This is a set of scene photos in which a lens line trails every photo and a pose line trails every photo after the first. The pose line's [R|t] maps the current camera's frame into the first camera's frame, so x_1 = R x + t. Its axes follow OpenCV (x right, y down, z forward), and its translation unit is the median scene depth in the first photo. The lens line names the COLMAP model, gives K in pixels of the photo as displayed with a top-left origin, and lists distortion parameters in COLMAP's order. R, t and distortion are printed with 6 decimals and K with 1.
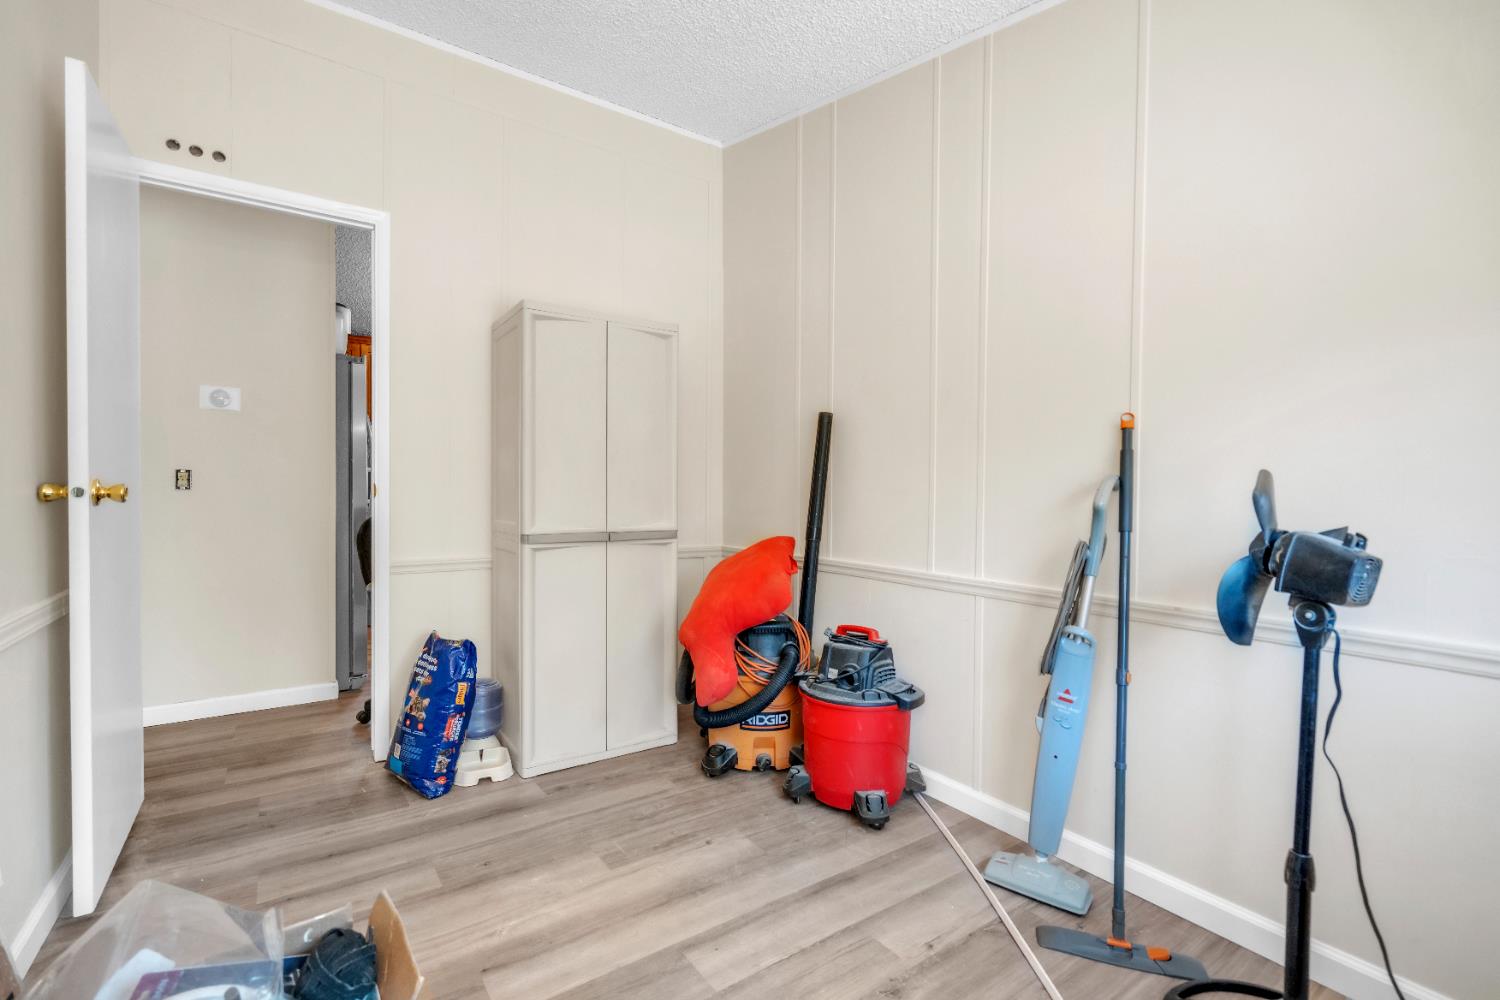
lens RADIAL K [[638.4, 0, 750.0], [0, 638.4, 500.0], [0, 0, 1]] dist [-0.001071, -0.000132]
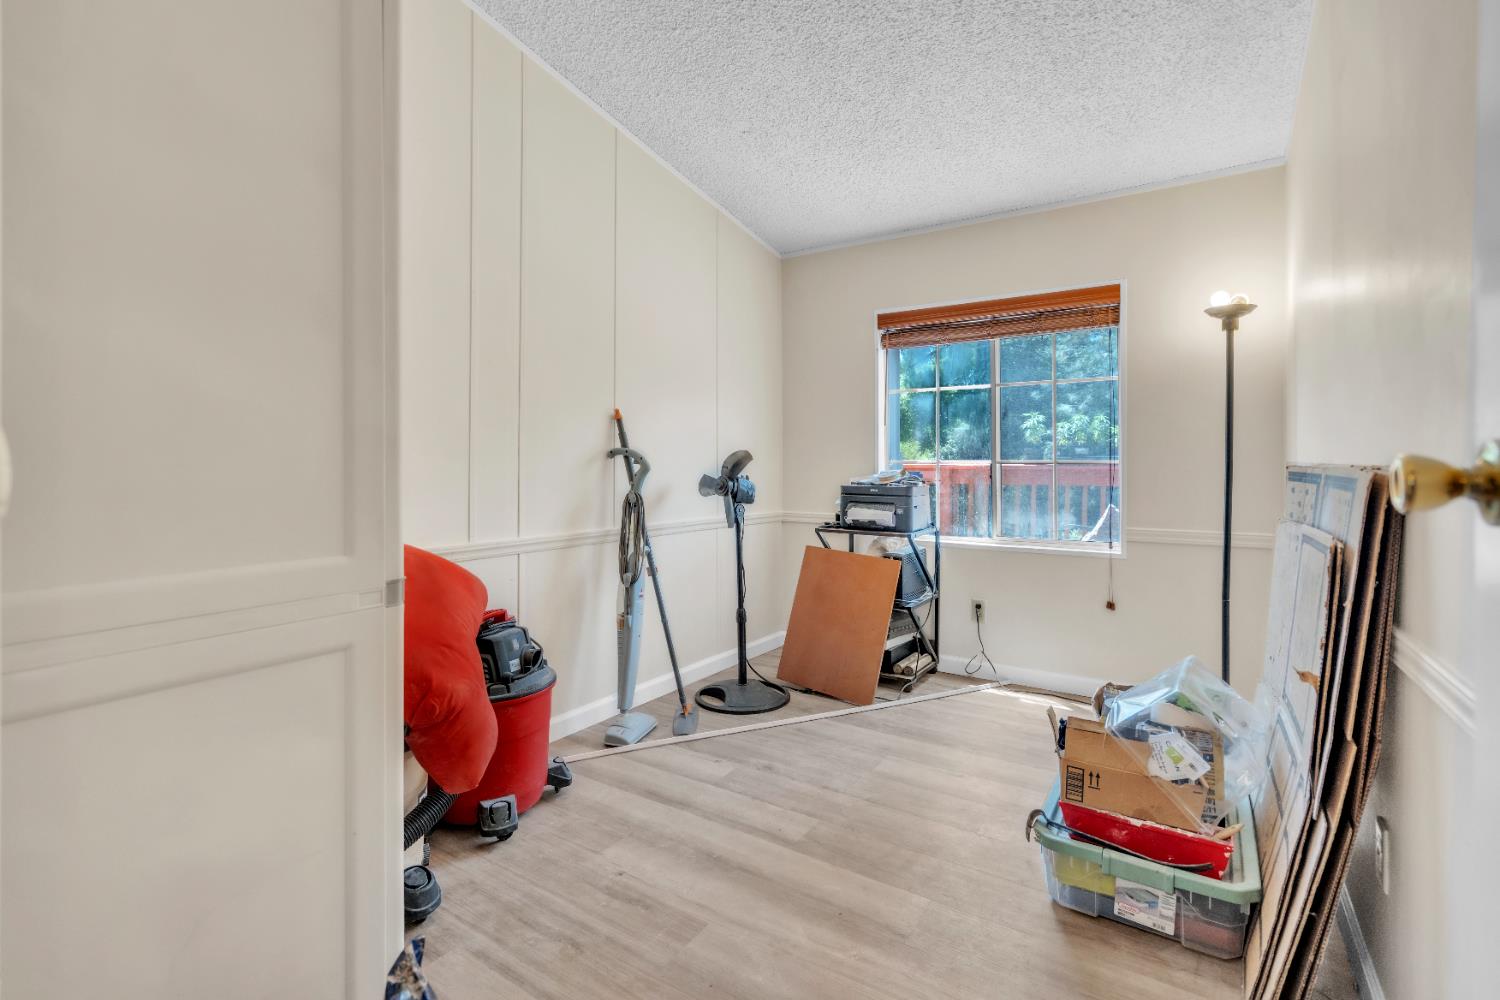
lens RADIAL K [[680.6, 0, 742.7], [0, 680.6, 470.0], [0, 0, 1]] dist [-0.002357, 0.000021]
pose [[-0.343560, -0.010425, 0.939073, -1.037628], [-0.003479, 0.999946, 0.009828, -0.006457], [-0.939124, 0.000110, -0.343578, 1.252967]]
